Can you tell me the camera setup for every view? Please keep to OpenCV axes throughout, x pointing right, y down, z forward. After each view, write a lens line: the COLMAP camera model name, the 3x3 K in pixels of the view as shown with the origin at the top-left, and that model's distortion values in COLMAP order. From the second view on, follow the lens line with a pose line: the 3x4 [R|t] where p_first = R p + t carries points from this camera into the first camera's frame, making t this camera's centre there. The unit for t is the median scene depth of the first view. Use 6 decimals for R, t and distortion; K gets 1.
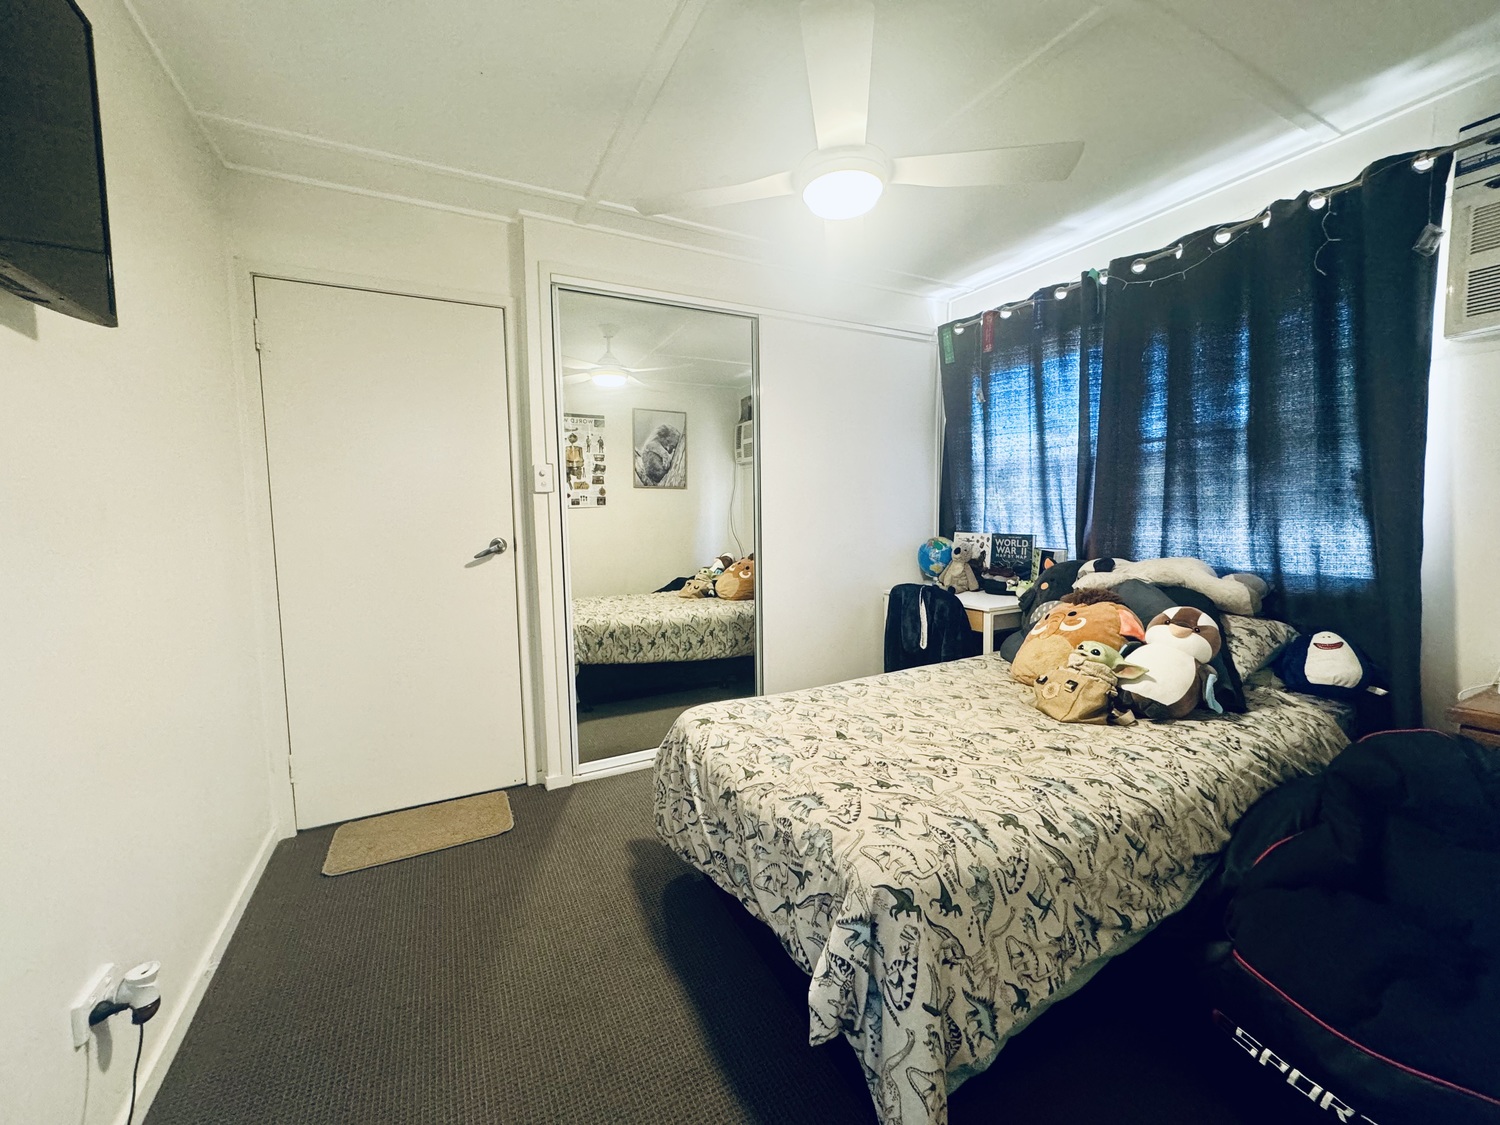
lens RADIAL K [[595.8, 0, 748.0], [0, 595.8, 557.4], [0, 0, 1]] dist [-0.002605, 0.000380]
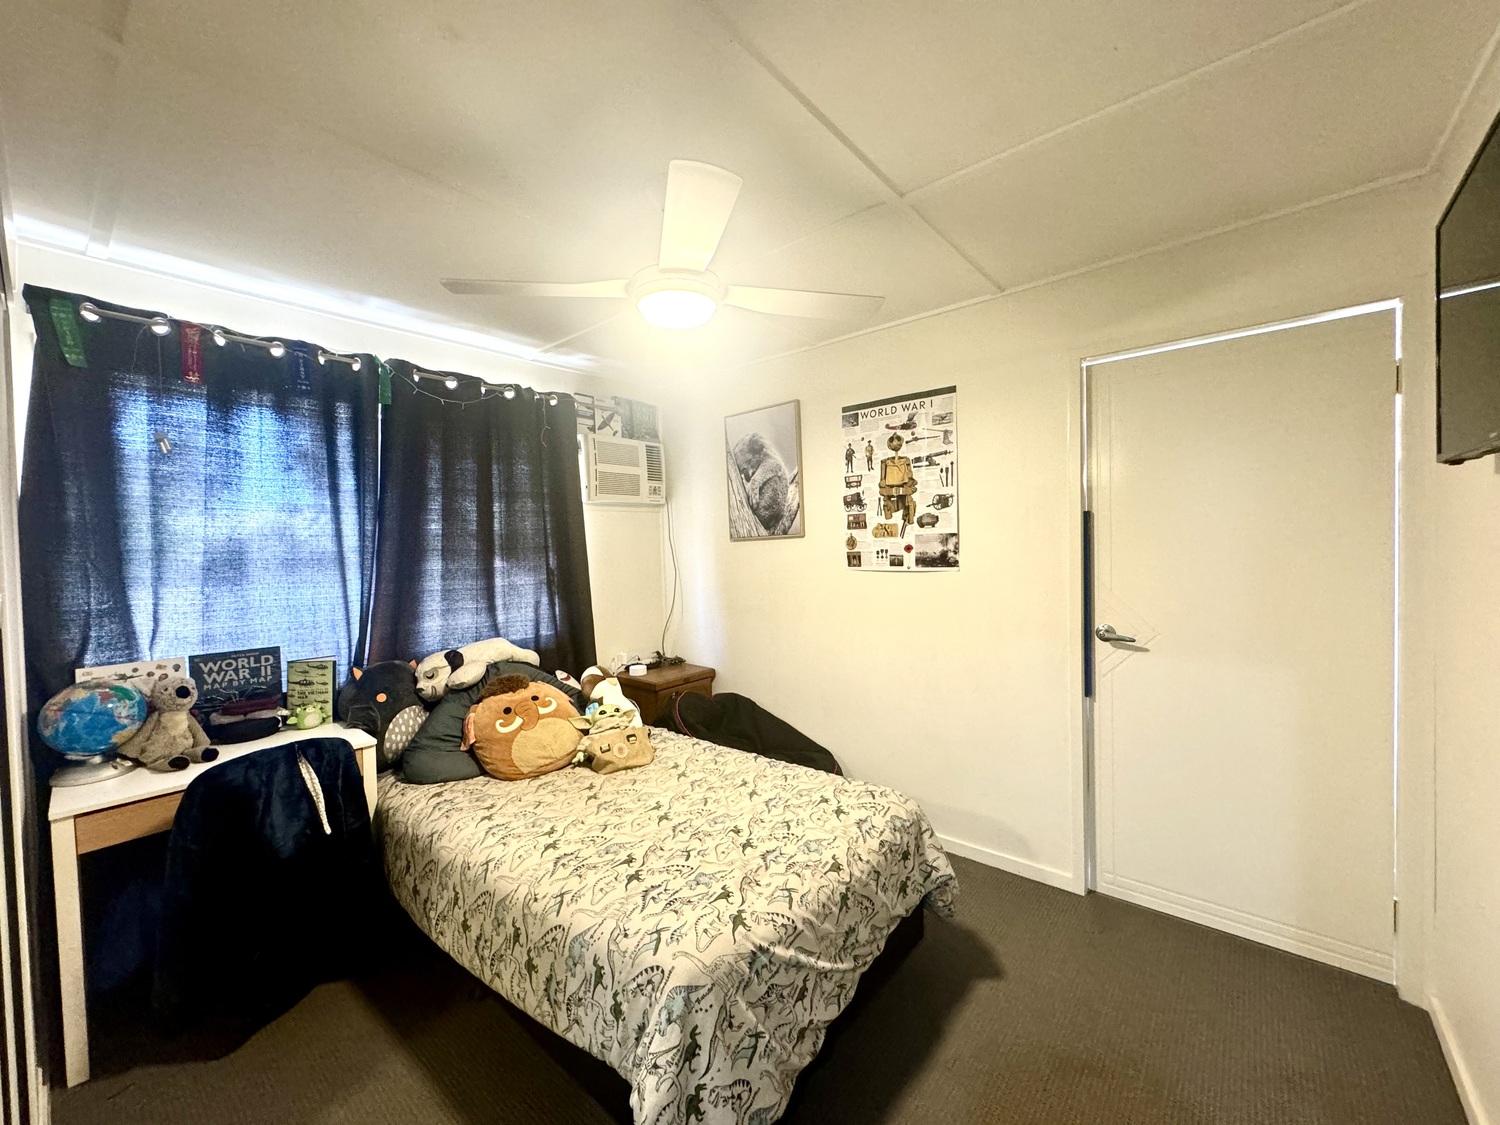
lens RADIAL K [[595.8, 0, 749.0], [0, 595.8, 560.5], [0, 0, 1]] dist [-0.002605, 0.000380]
pose [[-0.374220, 0.000147, 0.927340, -0.637597], [0.100644, 0.994100, 0.040457, -0.165461], [-0.921862, 0.108471, -0.372027, 1.014239]]
